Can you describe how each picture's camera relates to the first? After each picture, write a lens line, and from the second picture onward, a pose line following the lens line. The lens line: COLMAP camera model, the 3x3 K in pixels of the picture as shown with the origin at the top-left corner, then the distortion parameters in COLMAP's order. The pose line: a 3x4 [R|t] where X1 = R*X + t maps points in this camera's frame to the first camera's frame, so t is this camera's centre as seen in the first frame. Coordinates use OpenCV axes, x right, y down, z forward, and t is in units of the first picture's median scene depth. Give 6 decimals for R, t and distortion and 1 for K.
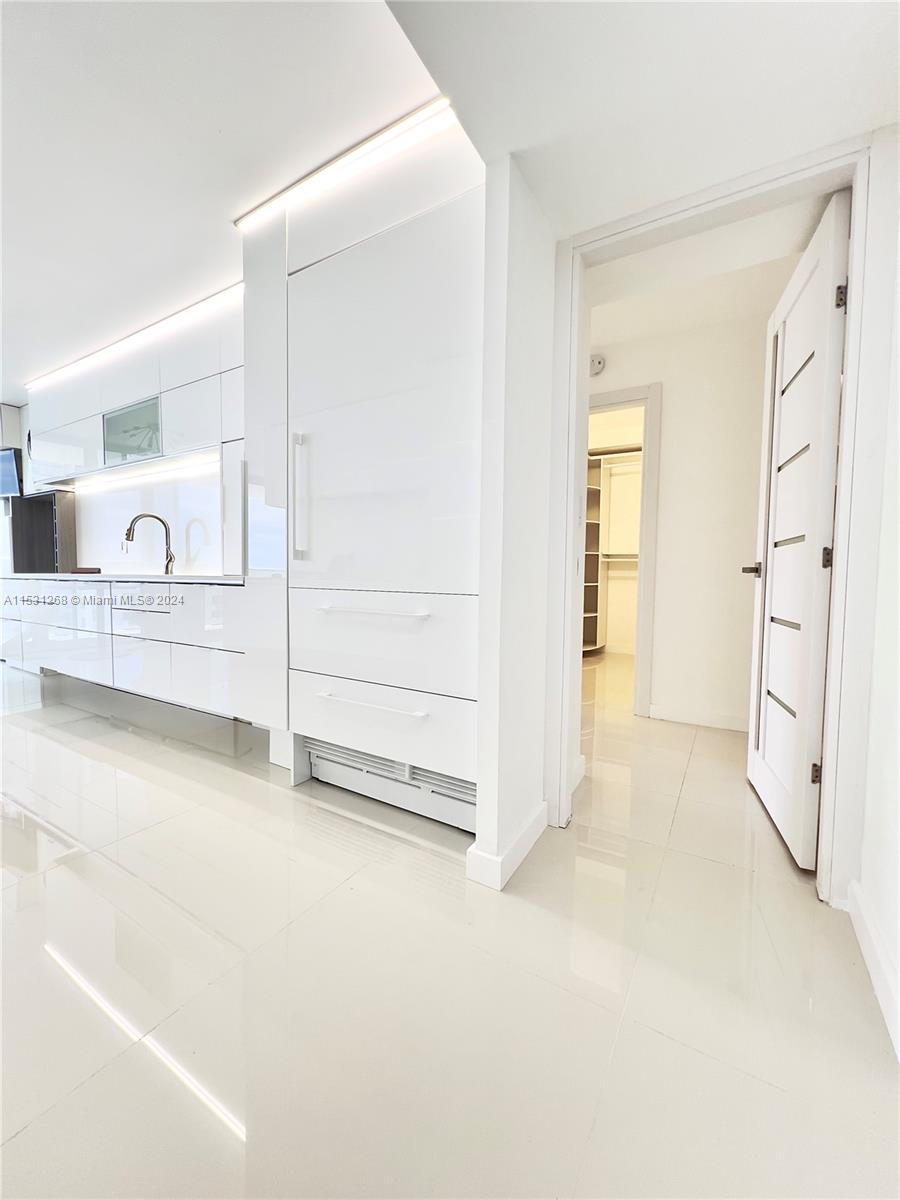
lens RADIAL K [[478.8, 0, 450.0], [0, 478.8, 600.0], [0, 0, 1]] dist [0.002119, 0.000307]
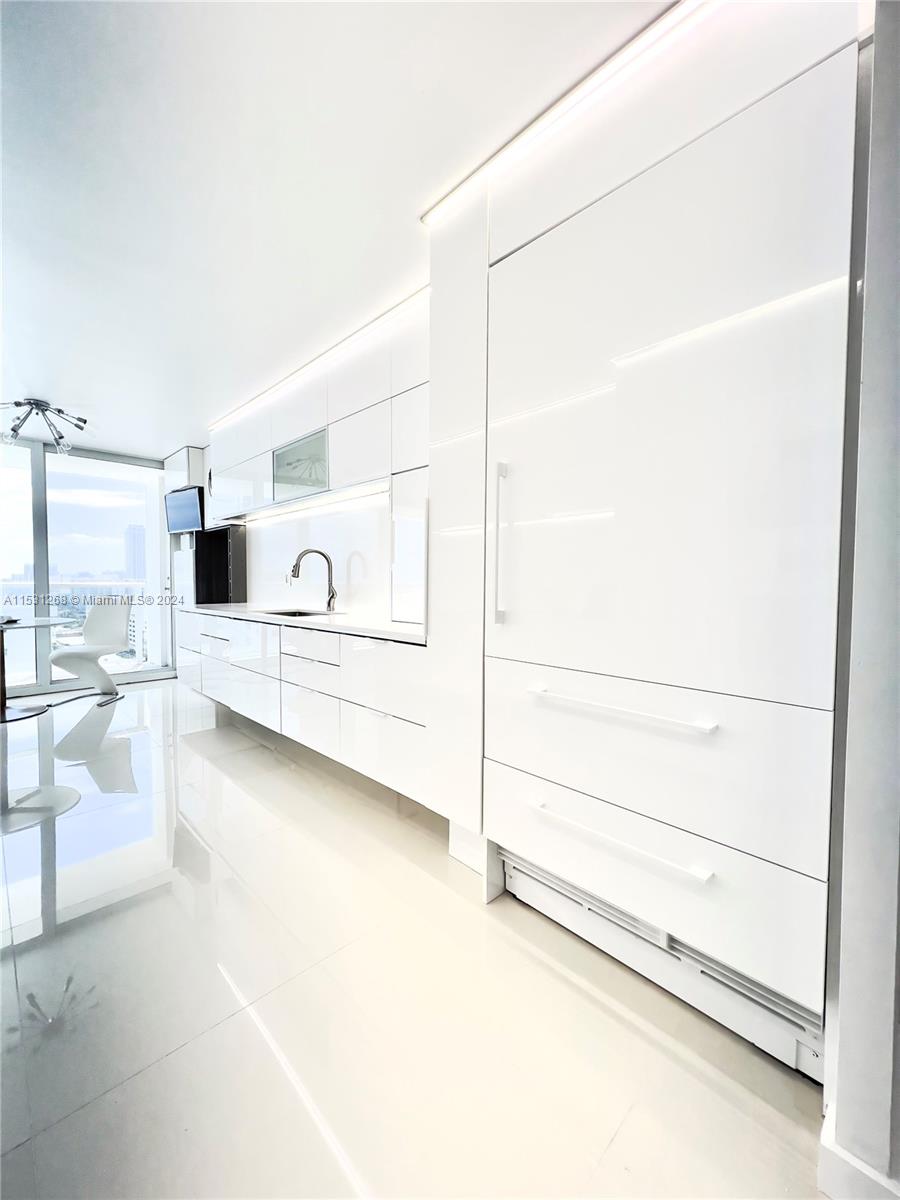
lens RADIAL K [[479.8, 0, 450.0], [0, 479.8, 600.0], [0, 0, 1]] dist [-0.001637, 0.000047]
pose [[0.968785, 0.003562, -0.247878, -0.119957], [-0.007029, 0.999889, -0.013105, -0.066735], [0.247804, 0.014438, 0.968703, 0.130863]]
